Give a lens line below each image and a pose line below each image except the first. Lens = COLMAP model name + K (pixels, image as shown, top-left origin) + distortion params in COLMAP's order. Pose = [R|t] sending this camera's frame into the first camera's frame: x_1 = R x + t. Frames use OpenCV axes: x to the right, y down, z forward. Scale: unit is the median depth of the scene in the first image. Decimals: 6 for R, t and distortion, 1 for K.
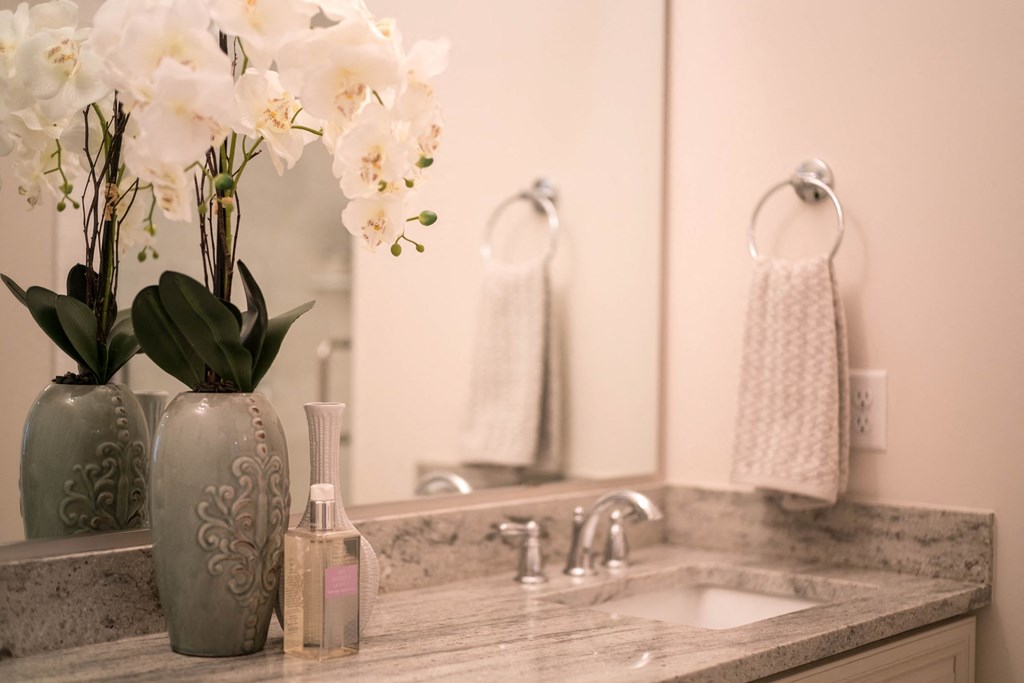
lens RADIAL K [[1503.6, 0, 512.0], [0, 1503.6, 342.0], [0, 0, 1]] dist [-0.017964, 0.000000]
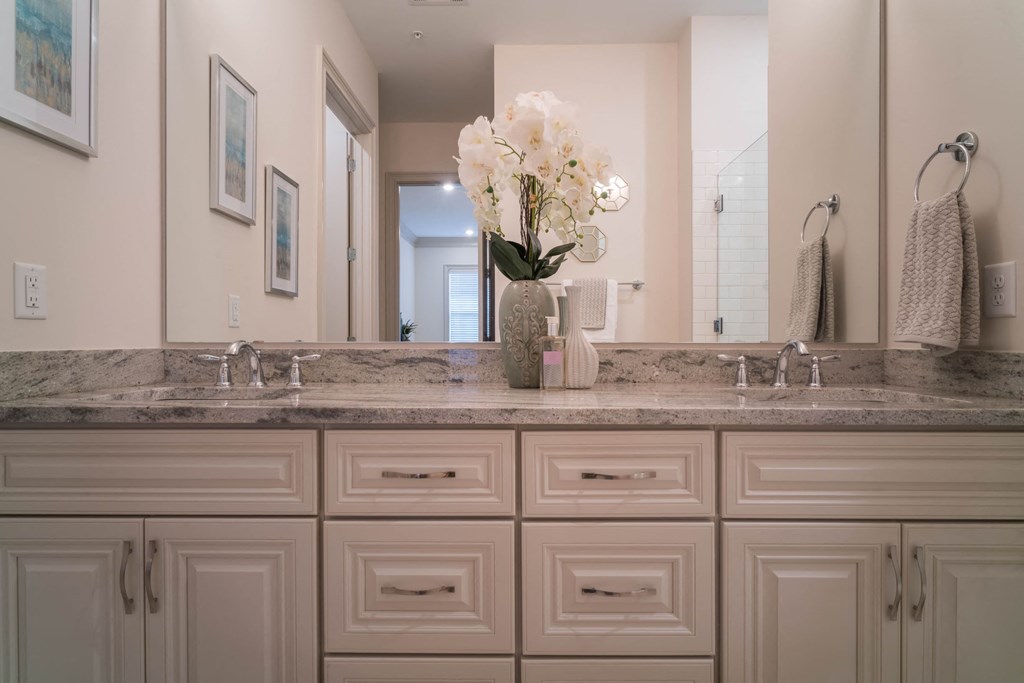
lens RADIAL K [[529.7, 0, 512.7], [0, 529.7, 342.9], [0, 0, 1]] dist [0.000752, -0.003856]
pose [[0.645465, -0.008245, -0.763745, 0.329679], [0.003993, 0.999965, -0.007420, 0.101394], [0.763779, 0.001739, 0.645475, 0.309076]]
